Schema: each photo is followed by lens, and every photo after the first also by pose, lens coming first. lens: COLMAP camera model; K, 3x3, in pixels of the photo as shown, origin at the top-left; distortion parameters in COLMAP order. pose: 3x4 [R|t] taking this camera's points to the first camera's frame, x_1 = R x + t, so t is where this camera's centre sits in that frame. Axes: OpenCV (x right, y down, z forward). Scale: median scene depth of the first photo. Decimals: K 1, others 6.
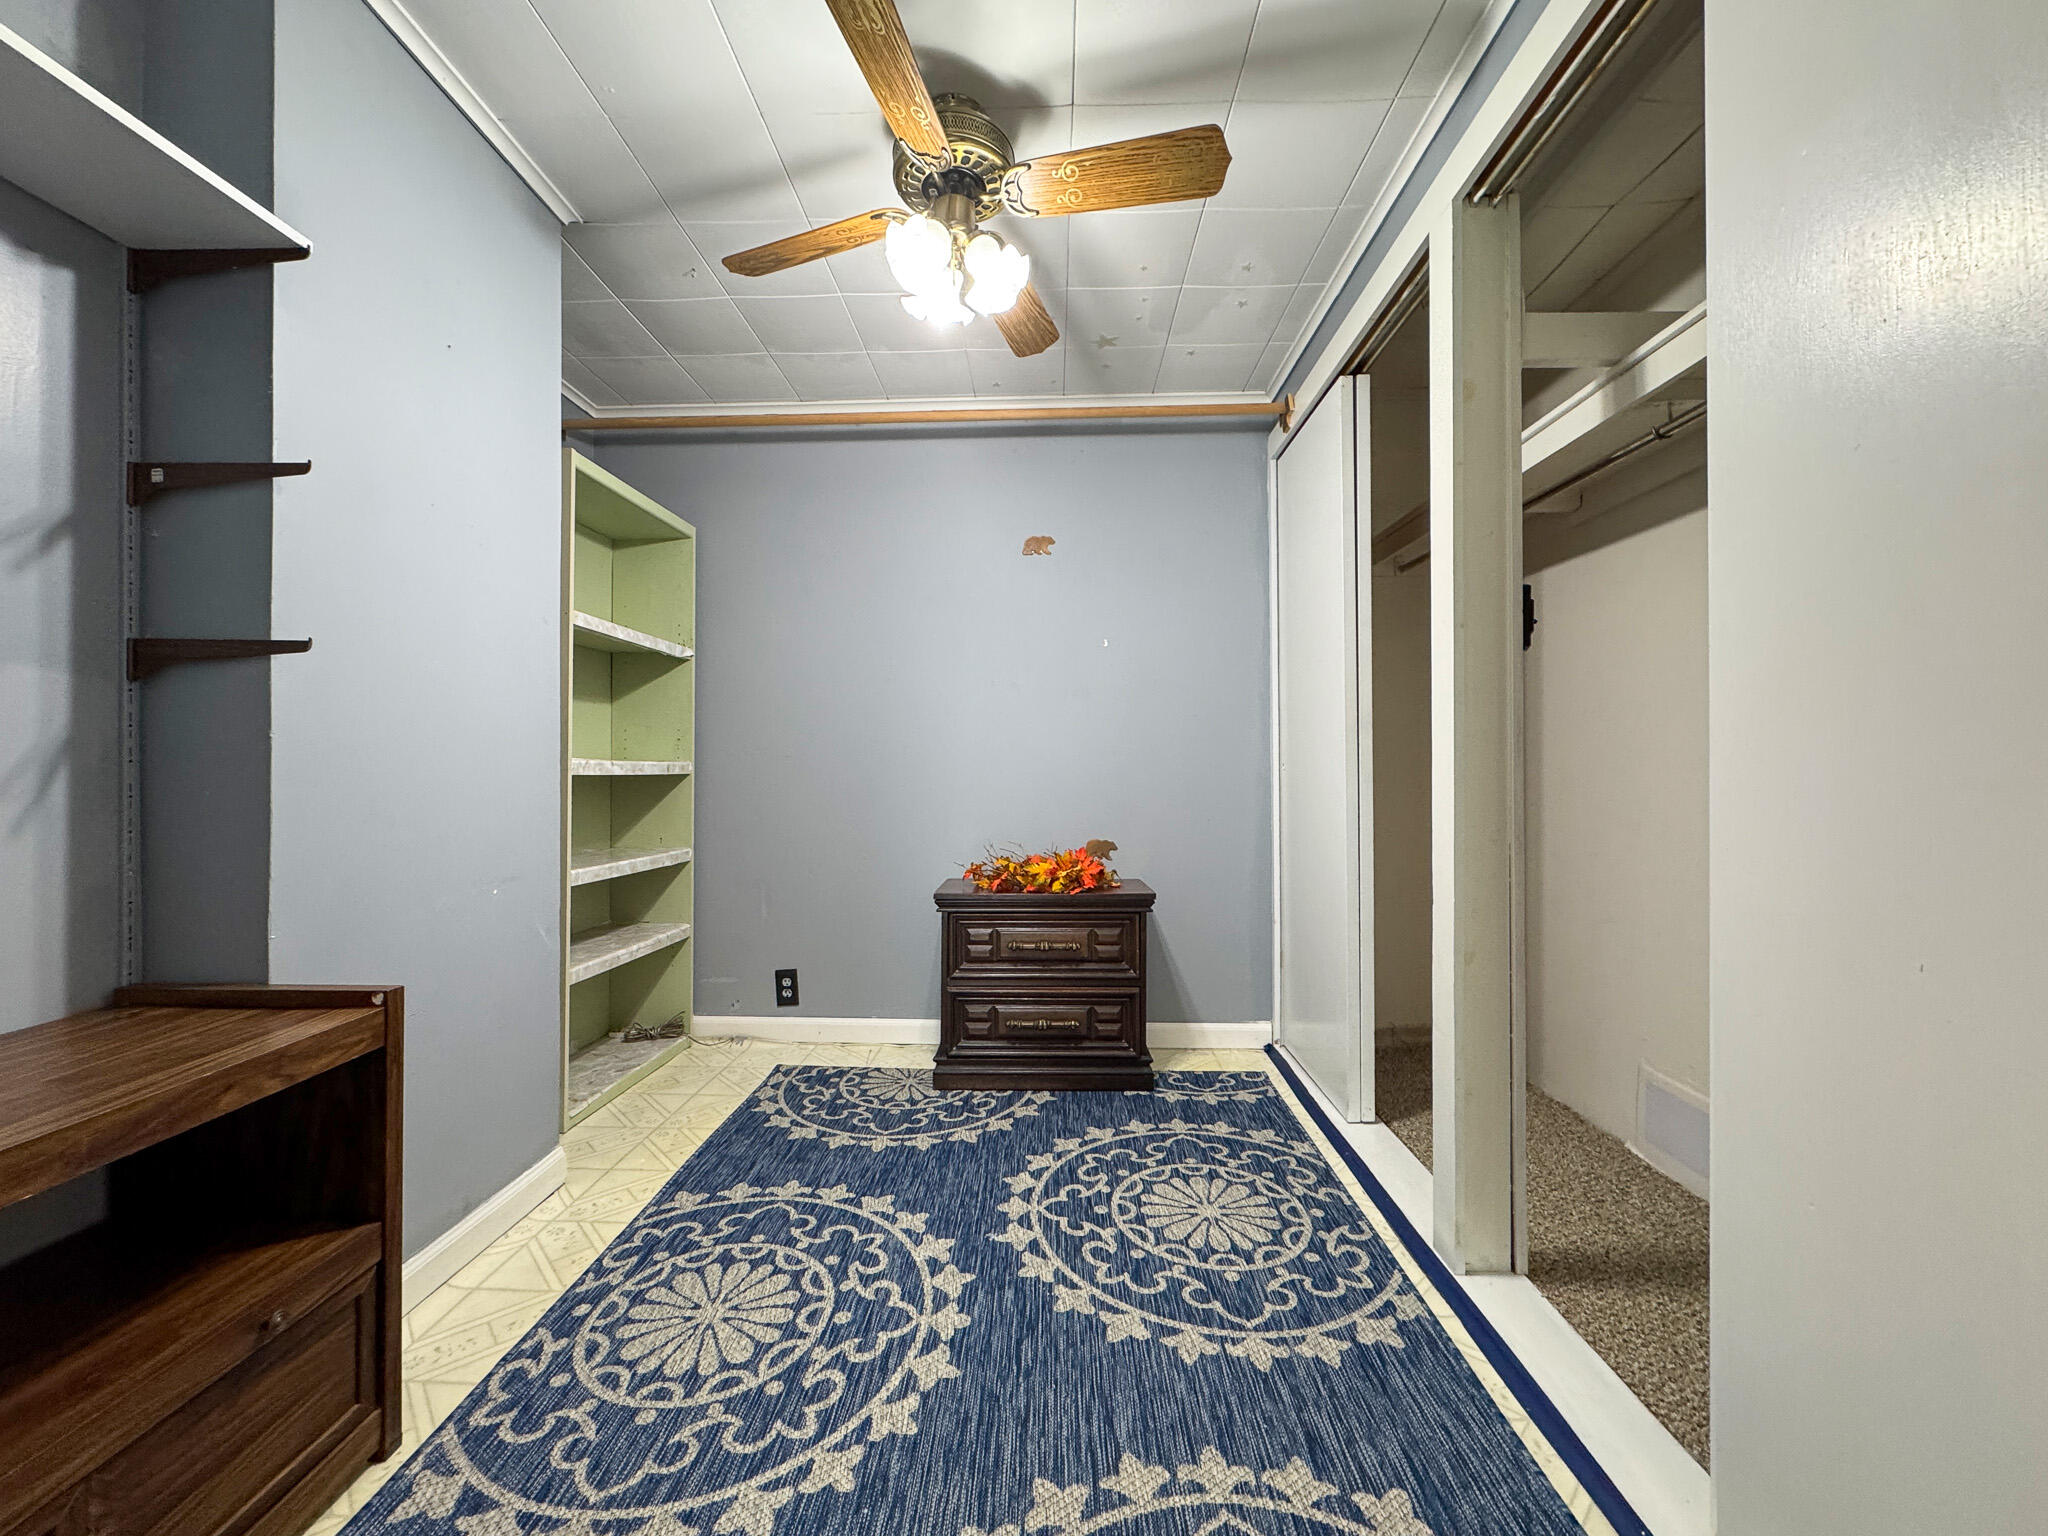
lens RADIAL K [[876.2, 0, 1030.2], [0, 876.2, 772.2], [0, 0, 1]] dist [-0.002146, 0.000126]
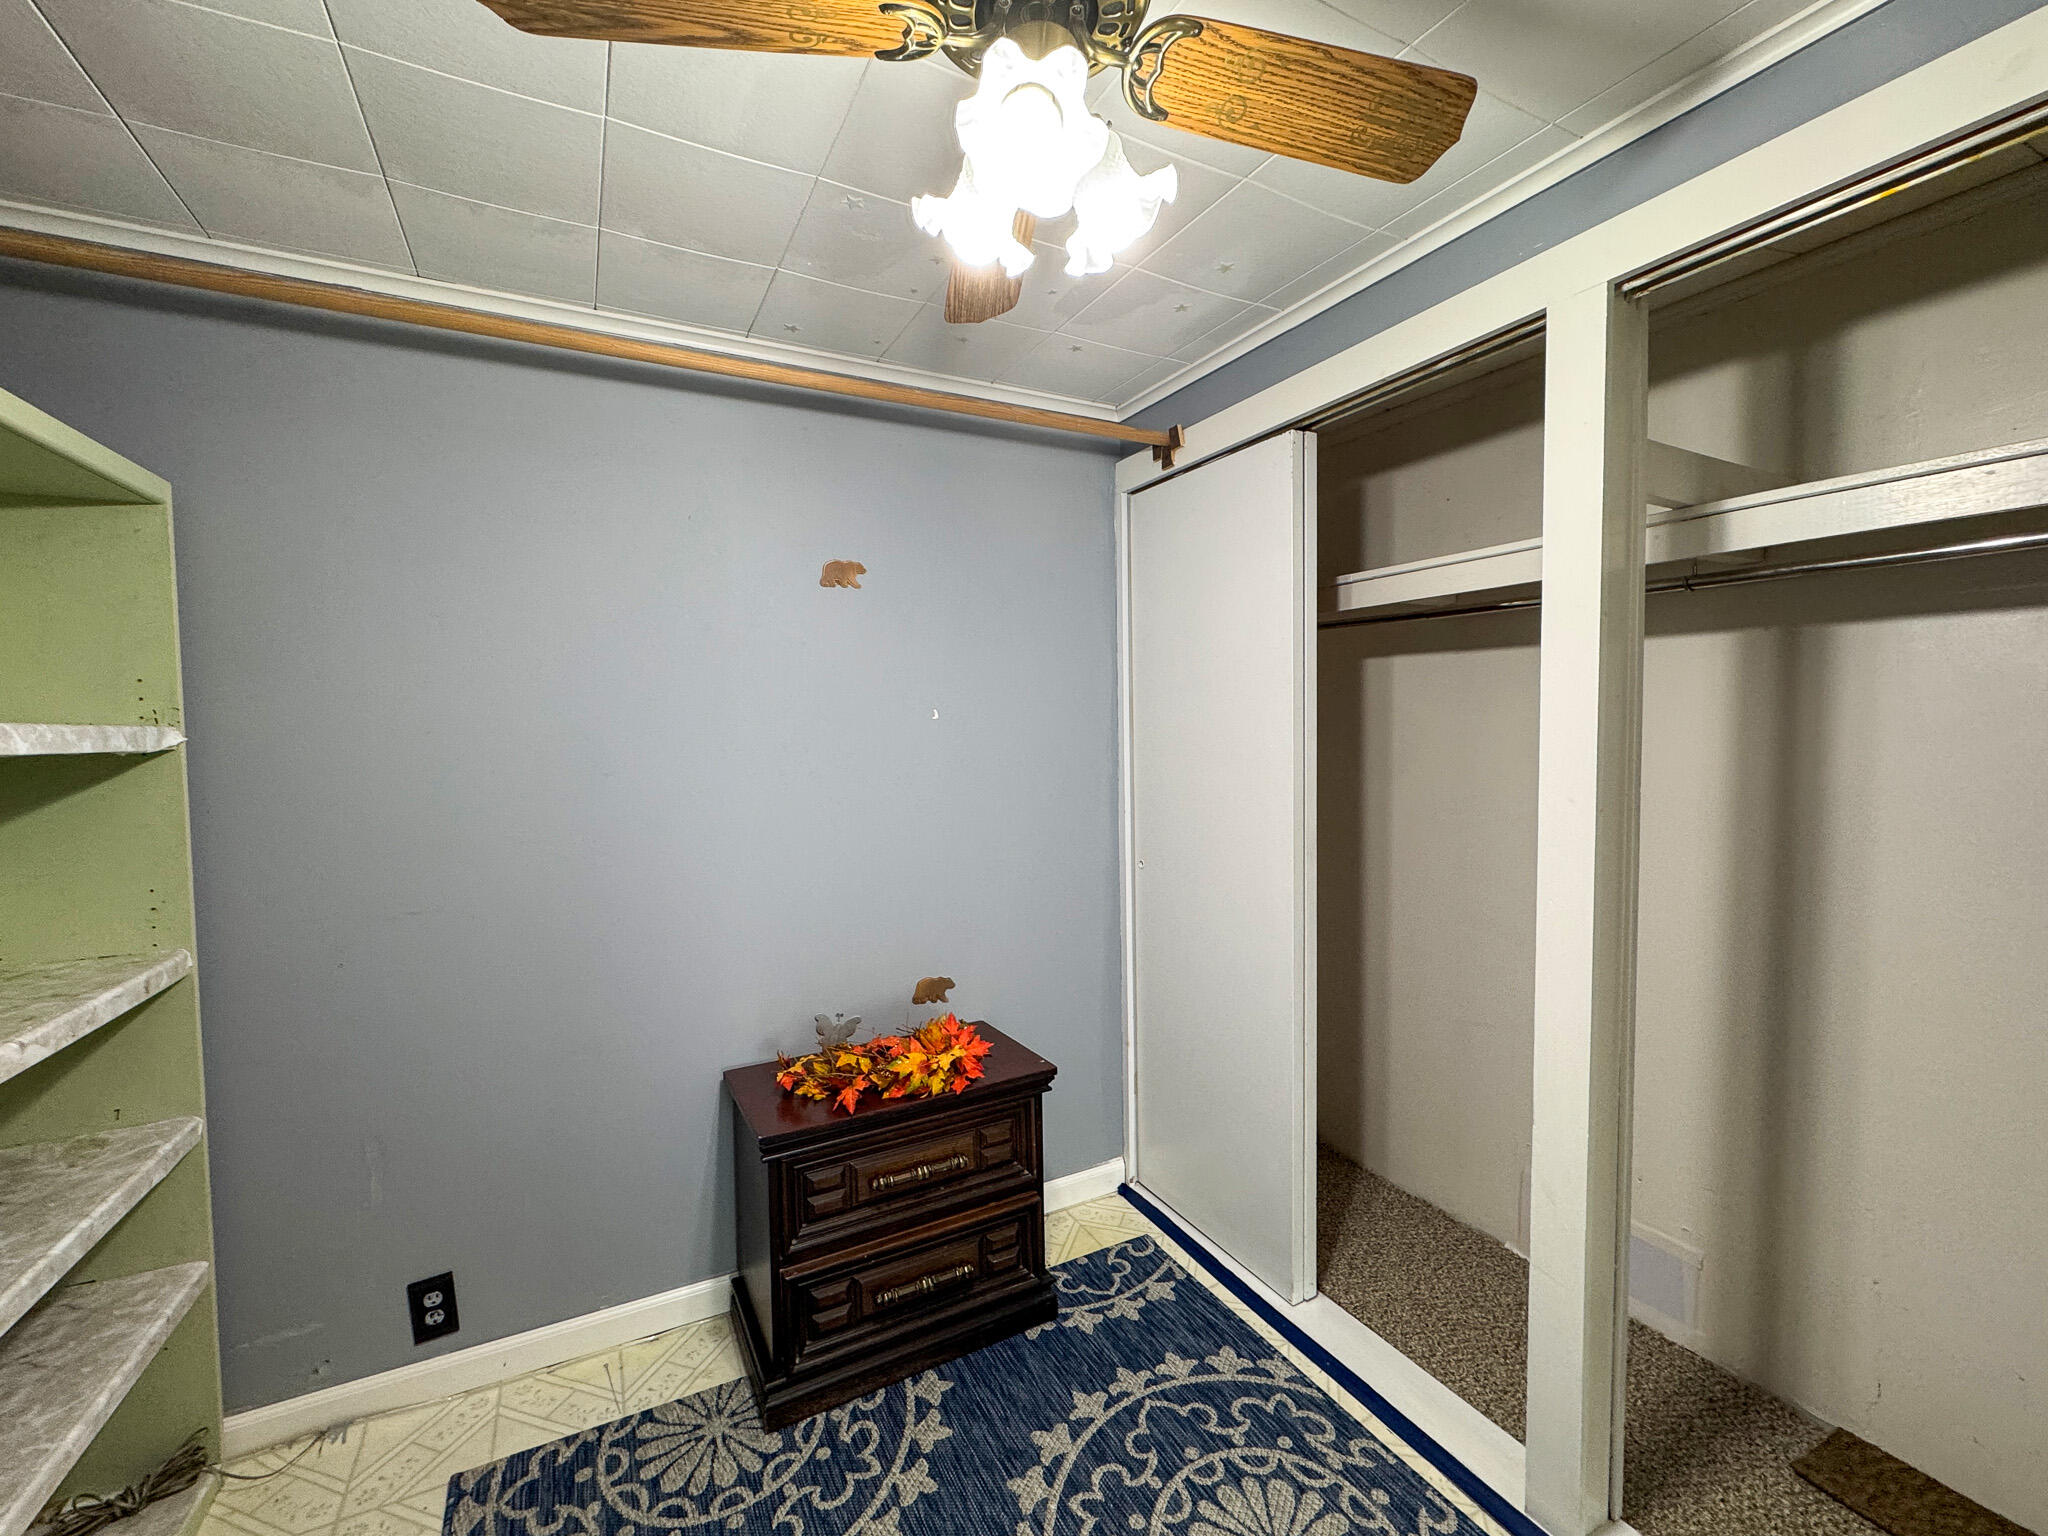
lens RADIAL K [[876.2, 0, 1030.1], [0, 876.2, 760.4], [0, 0, 1]] dist [-0.002146, 0.000126]
pose [[0.859537, -0.033736, 0.509960, -0.255170], [0.005105, 0.998336, 0.057440, -0.171553], [-0.511049, -0.046768, 0.858278, 0.364103]]
